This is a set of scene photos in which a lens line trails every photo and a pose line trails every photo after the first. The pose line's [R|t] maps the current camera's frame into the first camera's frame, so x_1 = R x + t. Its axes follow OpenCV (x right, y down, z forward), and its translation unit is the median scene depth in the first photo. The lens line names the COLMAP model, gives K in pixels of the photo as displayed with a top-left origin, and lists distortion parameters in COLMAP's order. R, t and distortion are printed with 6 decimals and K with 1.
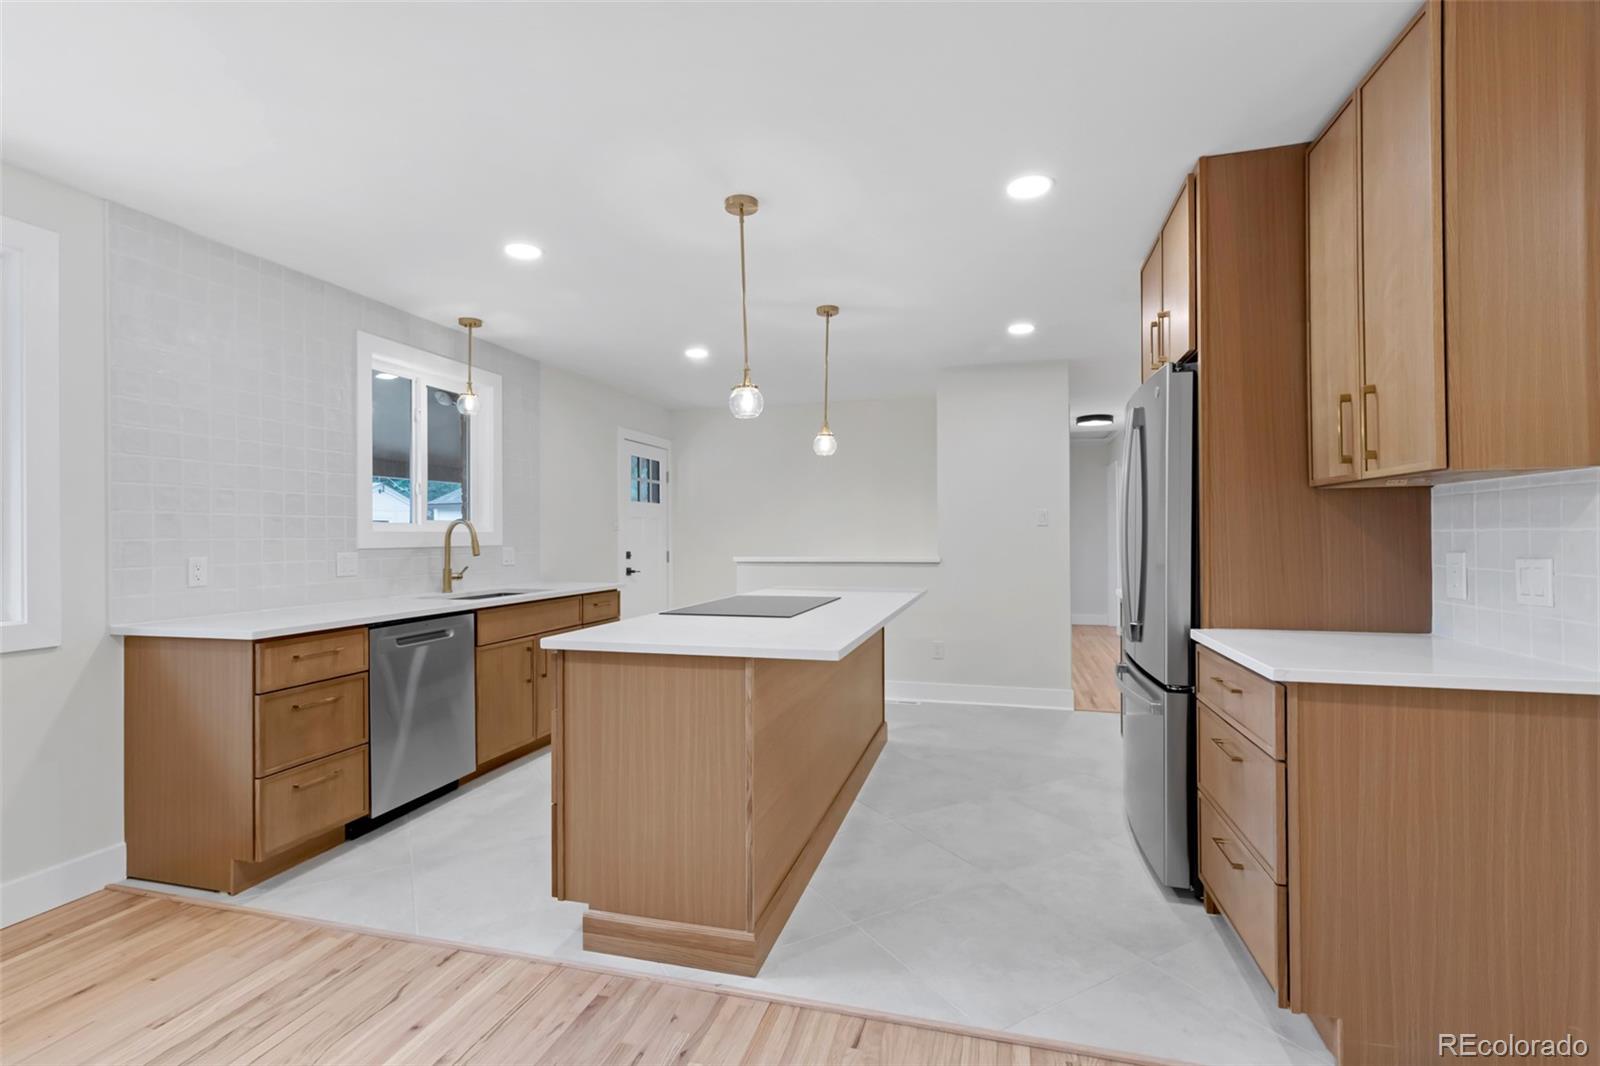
lens RADIAL K [[731.5, 0, 795.8], [0, 731.5, 531.1], [0, 0, 1]] dist [0.002423, 0.000016]
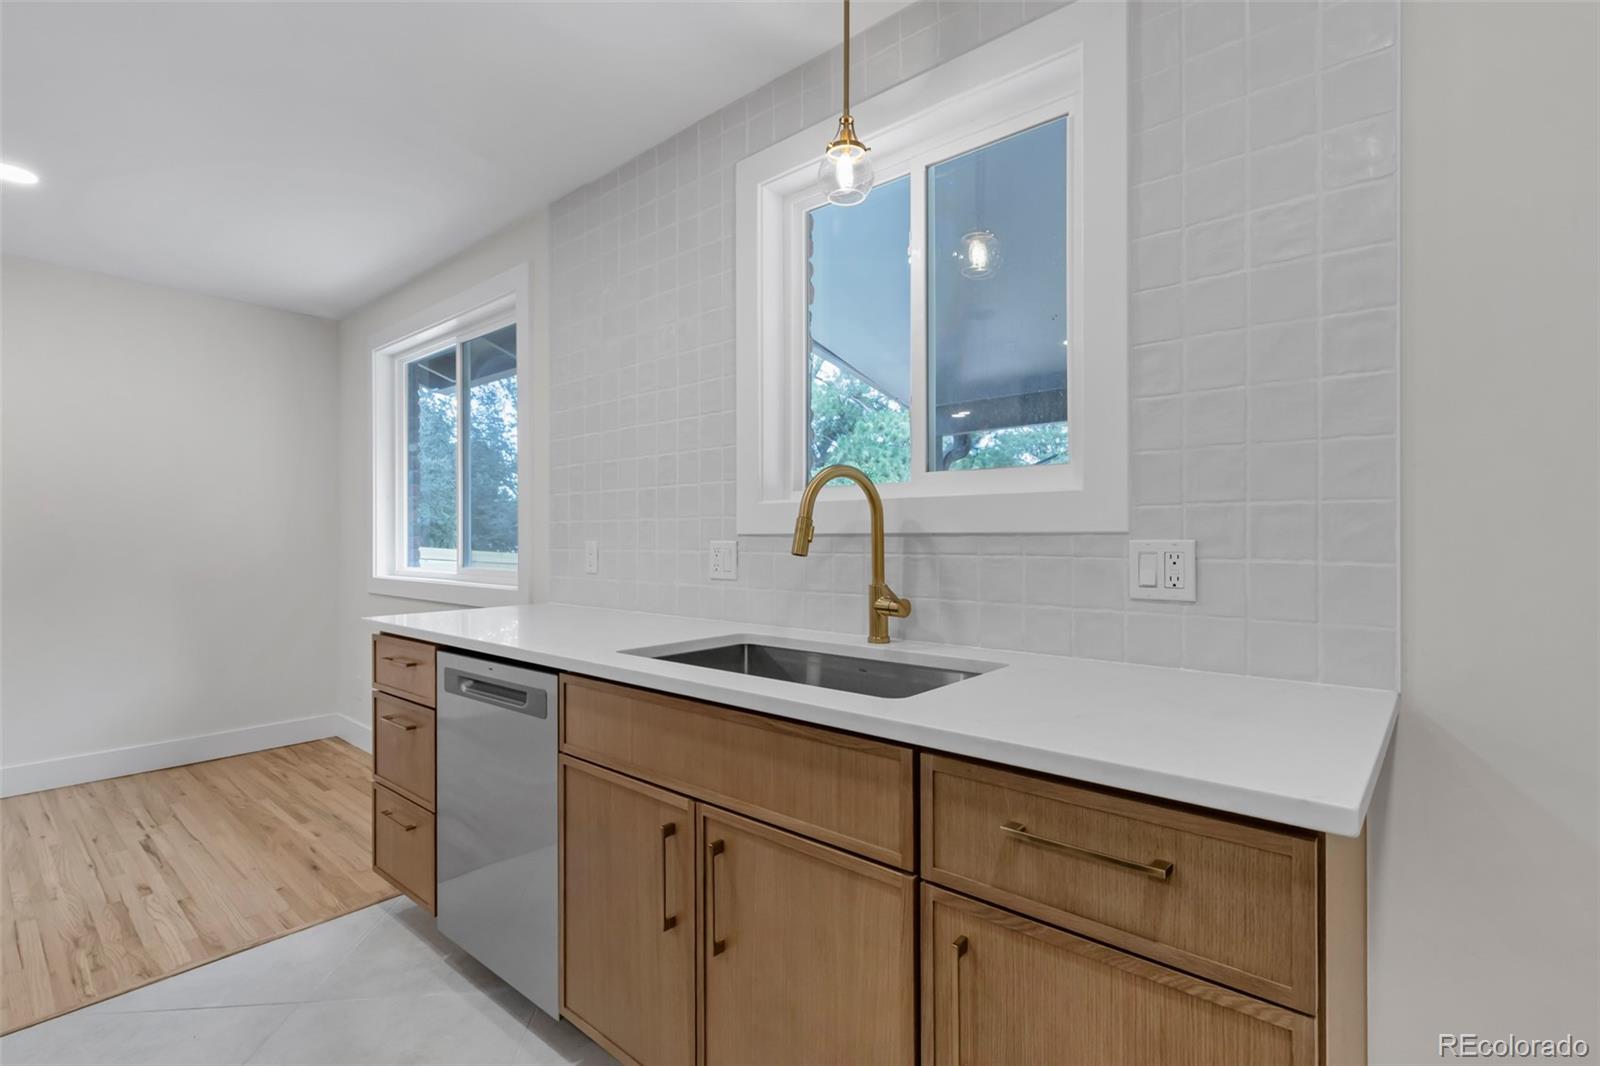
lens RADIAL K [[743.7, 0, 793.9], [0, 743.7, 531.3], [0, 0, 1]] dist [0.003264, 0.000244]
pose [[-0.428643, 0.002063, -0.903472, -0.112279], [0.010439, 0.999942, -0.002669, 0.033431], [0.903414, -0.010575, -0.428639, 1.840371]]
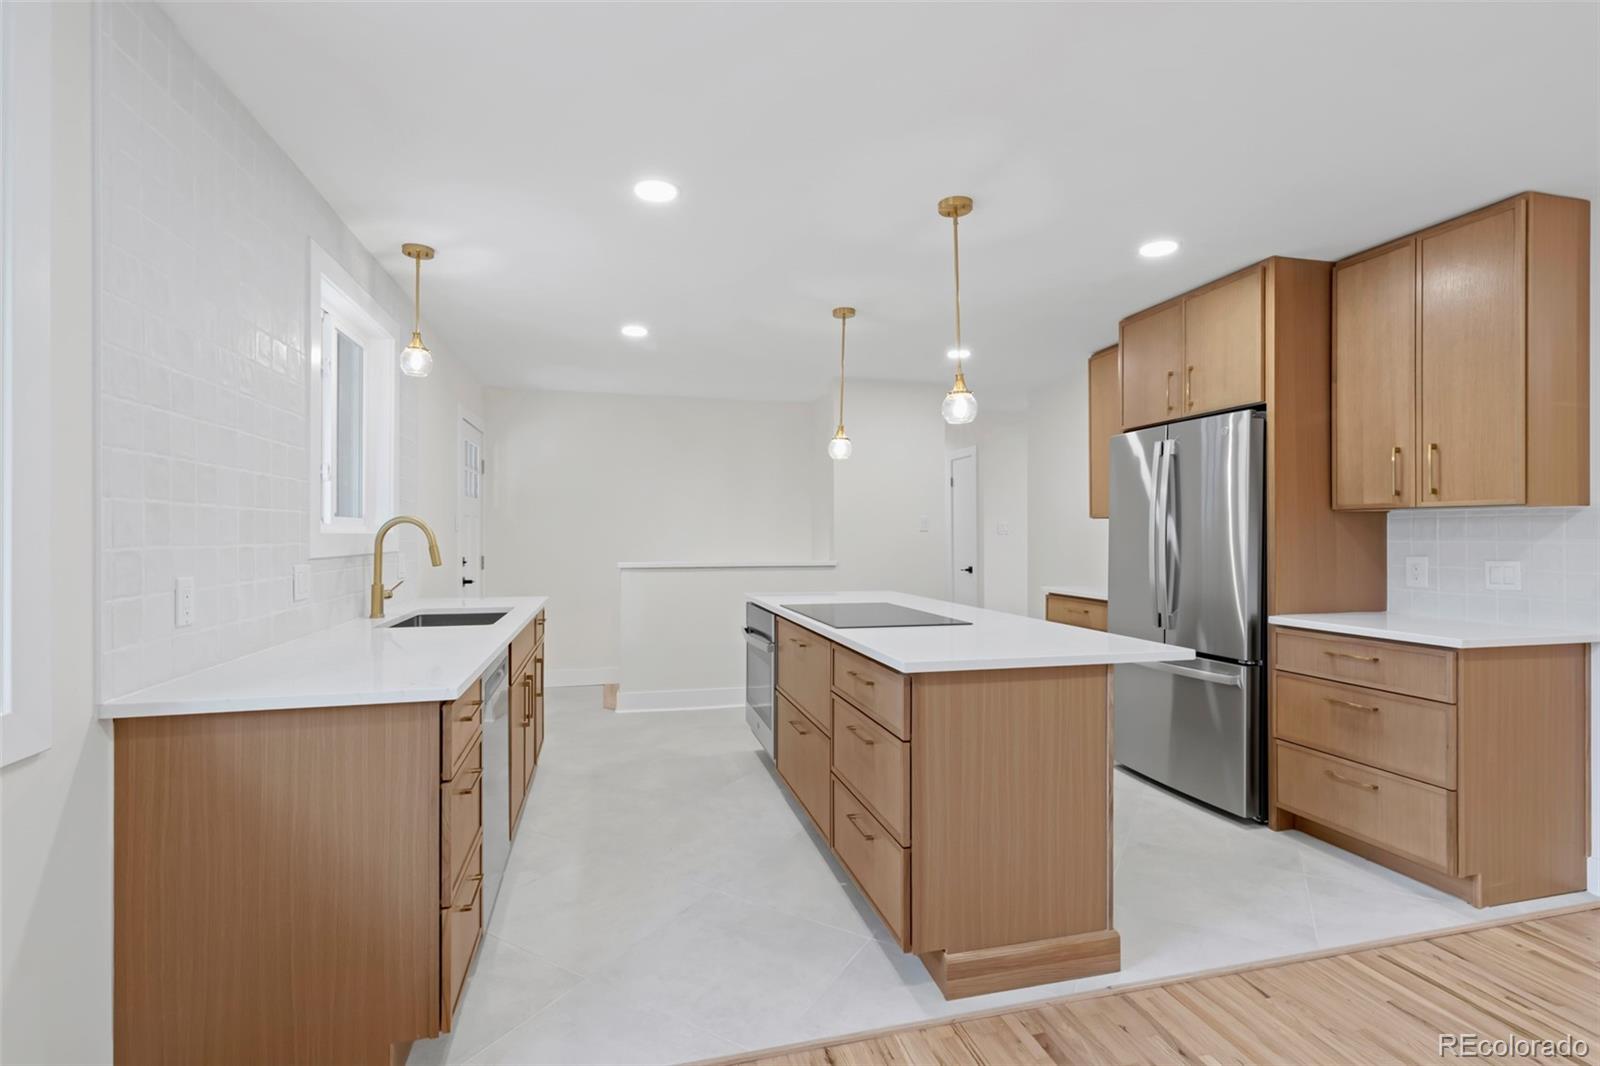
lens RADIAL K [[743.7, 0, 793.9], [0, 743.7, 531.3], [0, 0, 1]] dist [0.003264, 0.000244]
pose [[0.866321, 0.009776, 0.499392, -0.786869], [-0.009701, 0.999949, -0.002746, -0.004998], [-0.499393, -0.002466, 0.866372, 0.252516]]
